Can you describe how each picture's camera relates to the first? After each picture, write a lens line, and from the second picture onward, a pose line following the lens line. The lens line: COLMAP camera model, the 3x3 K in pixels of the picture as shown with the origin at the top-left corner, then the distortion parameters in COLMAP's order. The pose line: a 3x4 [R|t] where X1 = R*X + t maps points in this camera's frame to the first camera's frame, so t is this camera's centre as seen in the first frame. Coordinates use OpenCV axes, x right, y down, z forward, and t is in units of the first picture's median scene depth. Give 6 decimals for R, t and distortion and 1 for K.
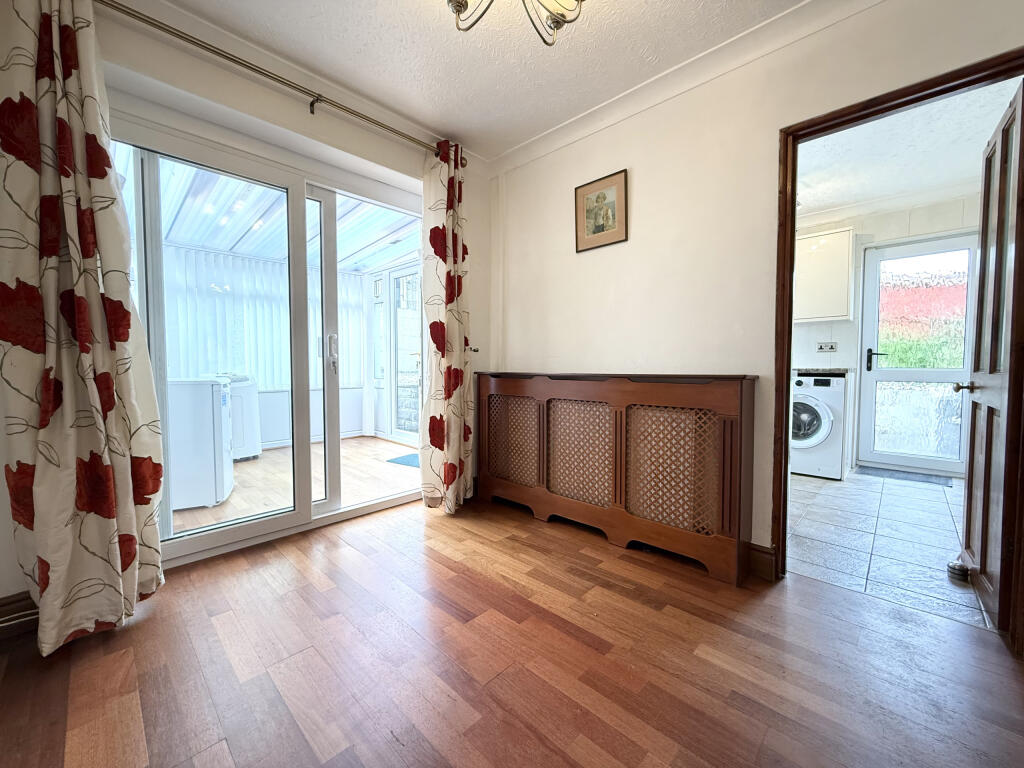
lens RADIAL K [[406.7, 0, 514.2], [0, 406.7, 384.5], [0, 0, 1]] dist [0.000542, 0.001297]
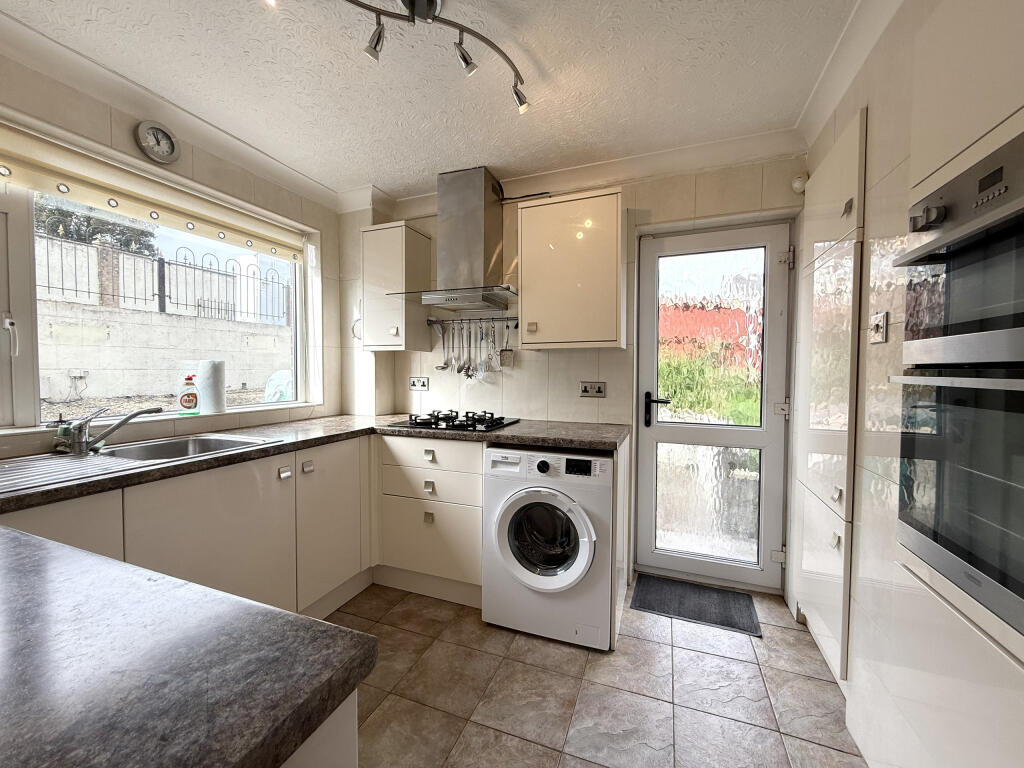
lens RADIAL K [[406.7, 0, 513.4], [0, 406.7, 382.9], [0, 0, 1]] dist [0.000542, 0.001297]
pose [[0.919825, -0.004748, 0.392299, 0.464449], [0.011352, 0.999830, -0.014515, -0.104660], [-0.392164, 0.017804, 0.919723, 0.537363]]
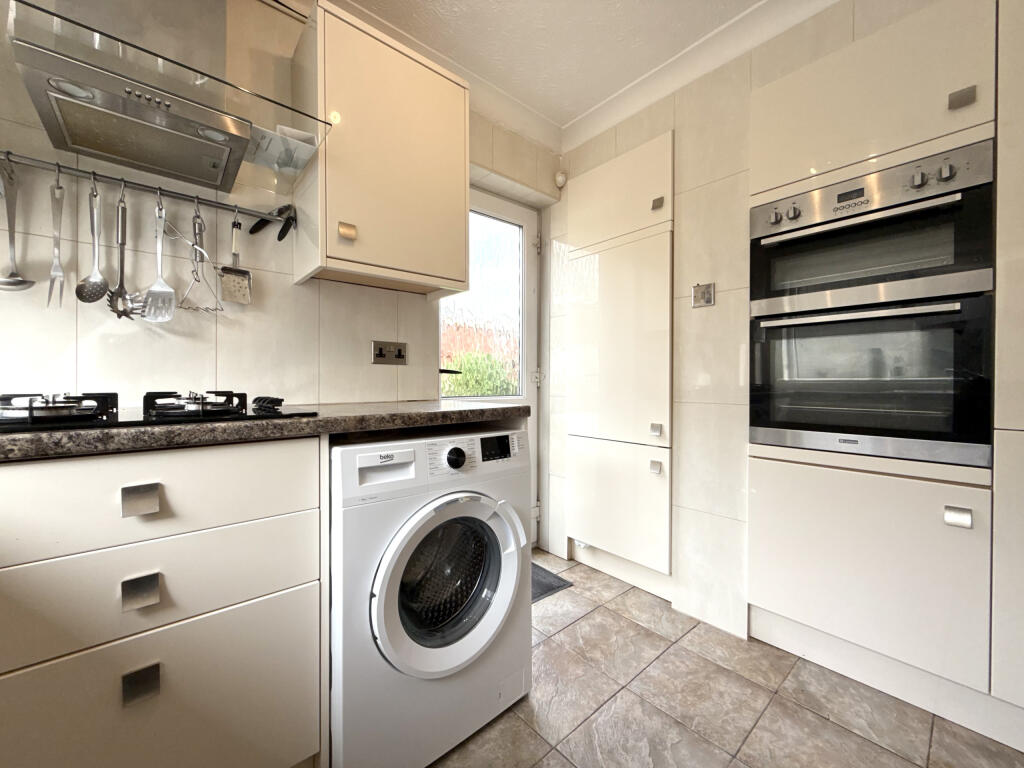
lens RADIAL K [[406.7, 0, 509.0], [0, 406.7, 382.3], [0, 0, 1]] dist [0.000542, 0.001297]
pose [[0.094099, 0.000795, 0.995562, 0.394914], [0.047733, 0.998846, -0.005309, -0.058398], [-0.994418, 0.048021, 0.093953, 0.935544]]
